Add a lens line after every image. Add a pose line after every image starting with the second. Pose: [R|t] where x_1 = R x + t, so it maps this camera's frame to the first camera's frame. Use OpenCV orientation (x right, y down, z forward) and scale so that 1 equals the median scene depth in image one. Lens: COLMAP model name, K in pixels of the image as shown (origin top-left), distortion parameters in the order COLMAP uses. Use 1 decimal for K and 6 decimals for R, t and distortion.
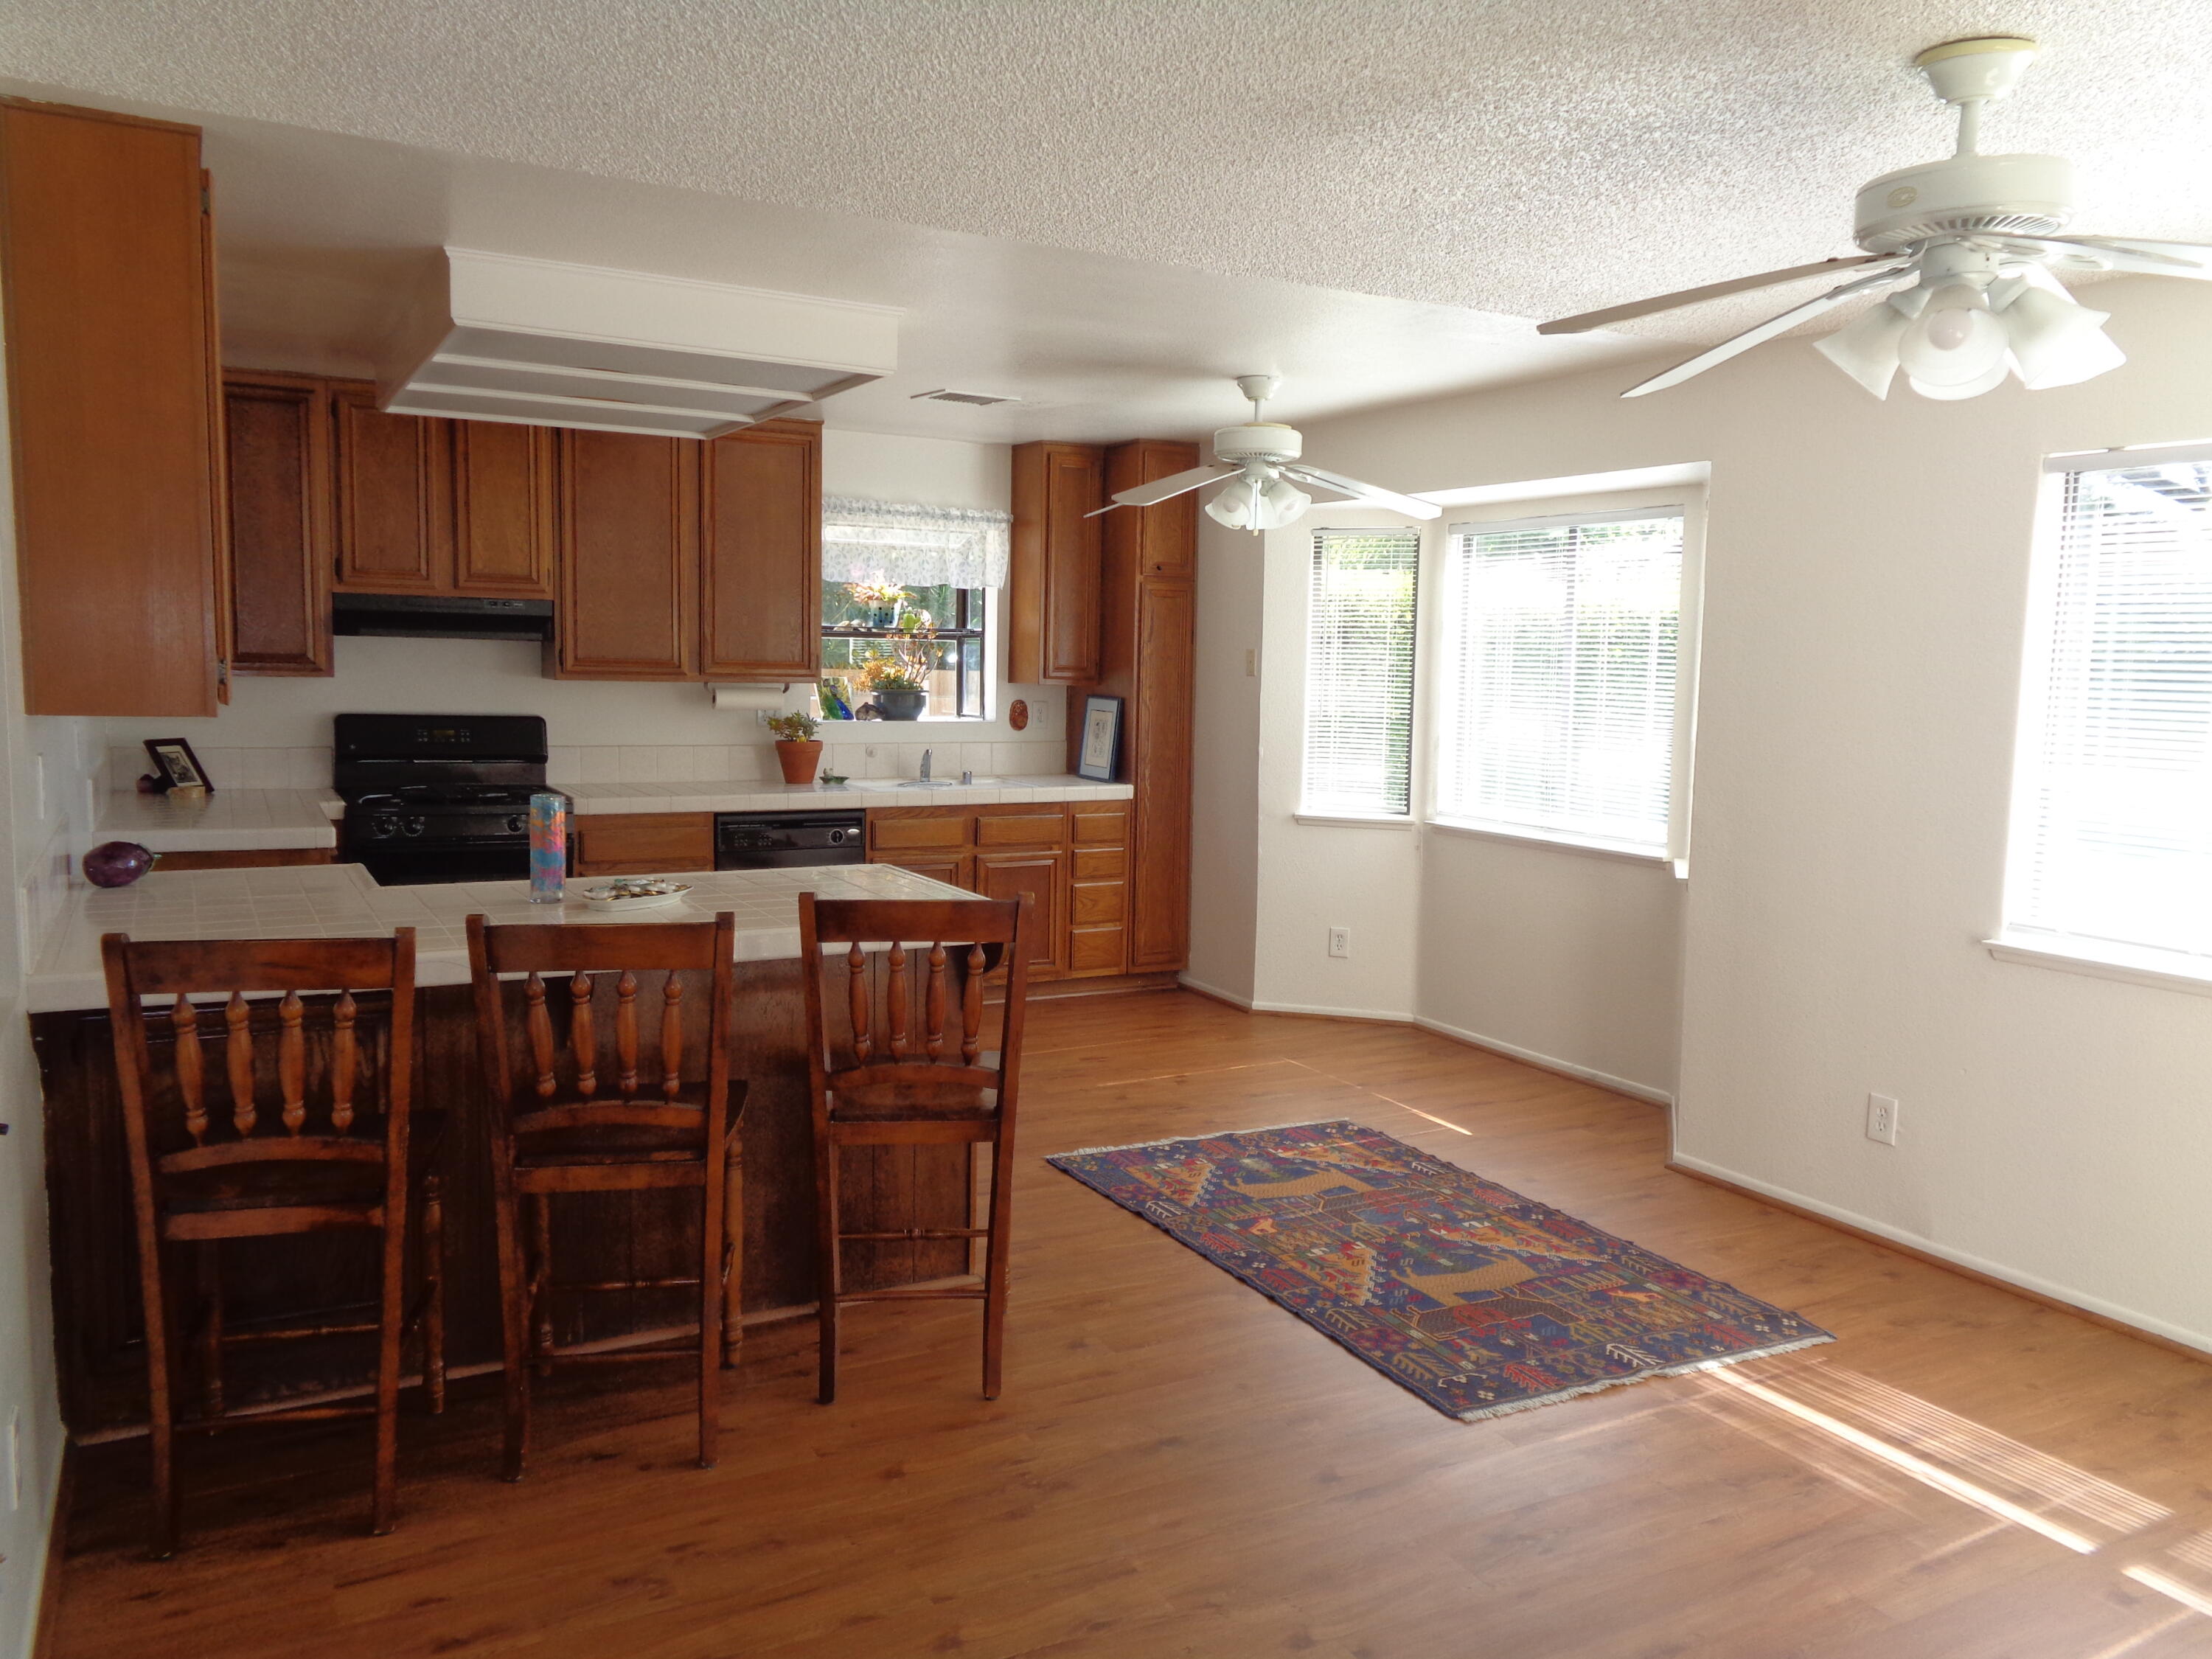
lens RADIAL K [[1651.7, 0, 1109.9], [0, 1651.7, 873.9], [0, 0, 1]] dist [-0.083079, 0.002119]
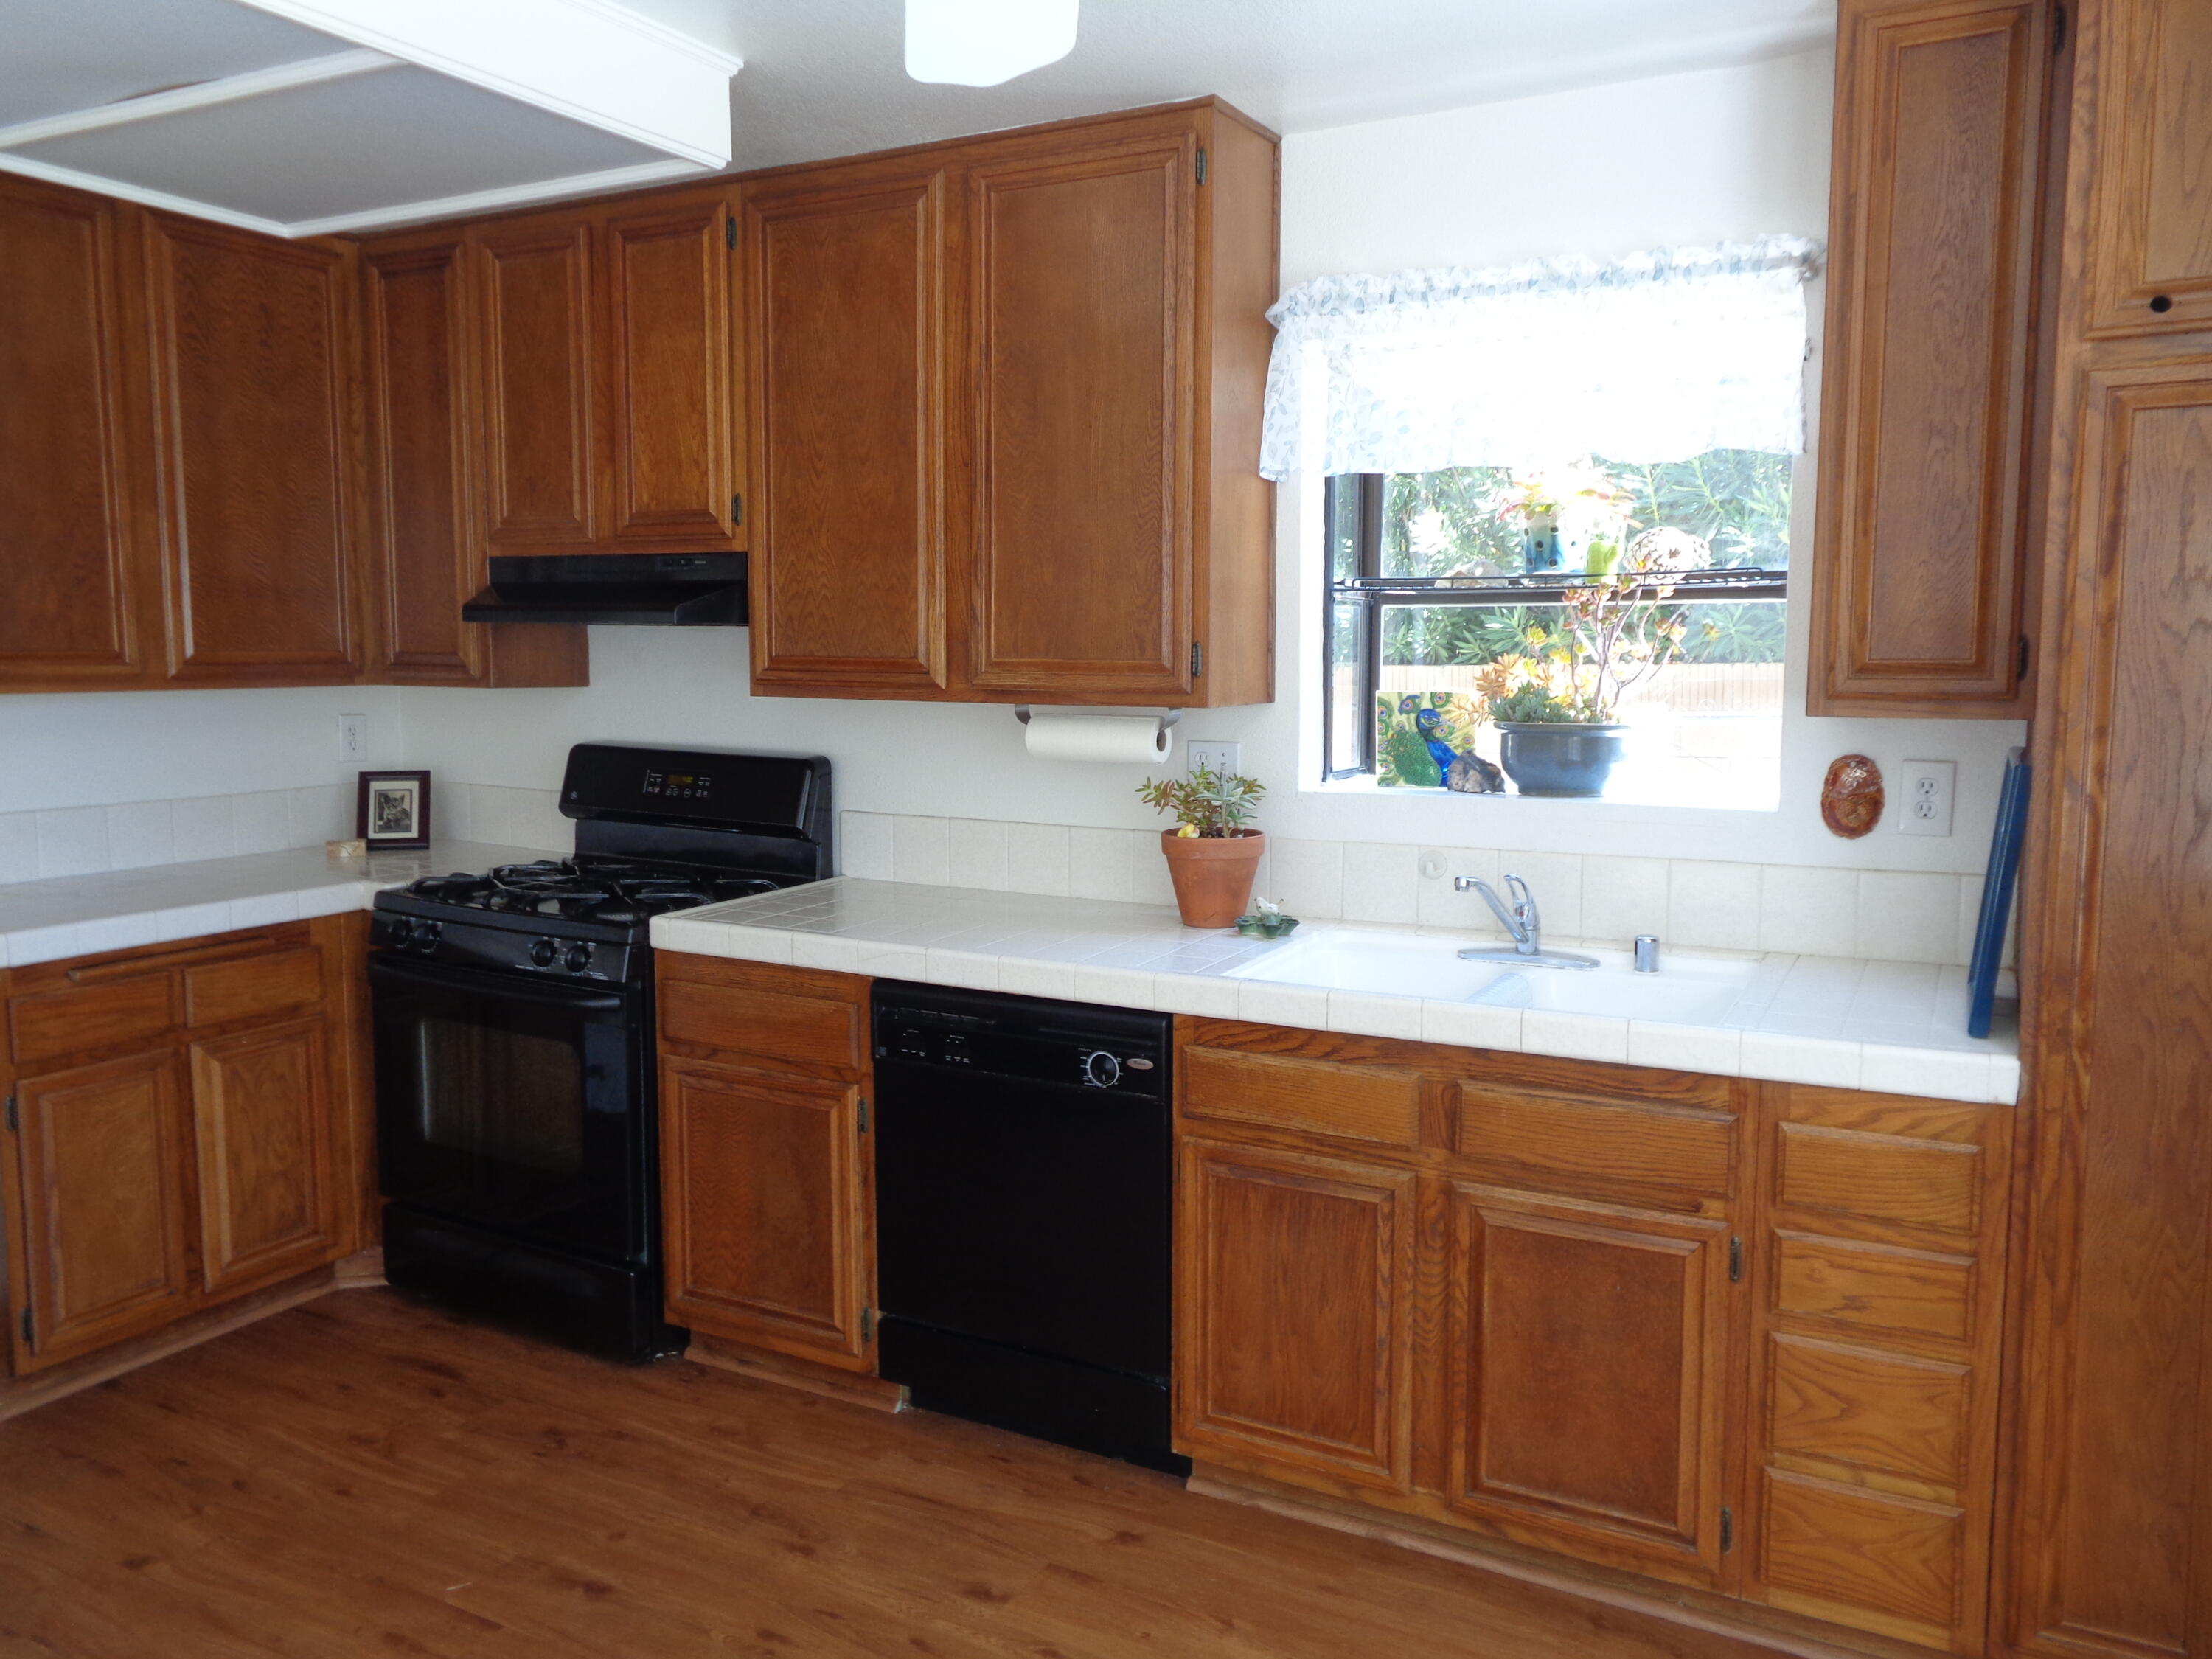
lens RADIAL K [[1674.5, 0, 1106.0], [0, 1674.5, 829.5], [0, 0, 1]] dist [0.006534, 0.005675]
pose [[0.533747, 0.072863, -0.842499, 0.185119], [-0.096448, 0.995025, 0.024952, -0.090505], [0.840126, 0.067940, 0.538120, 0.725764]]
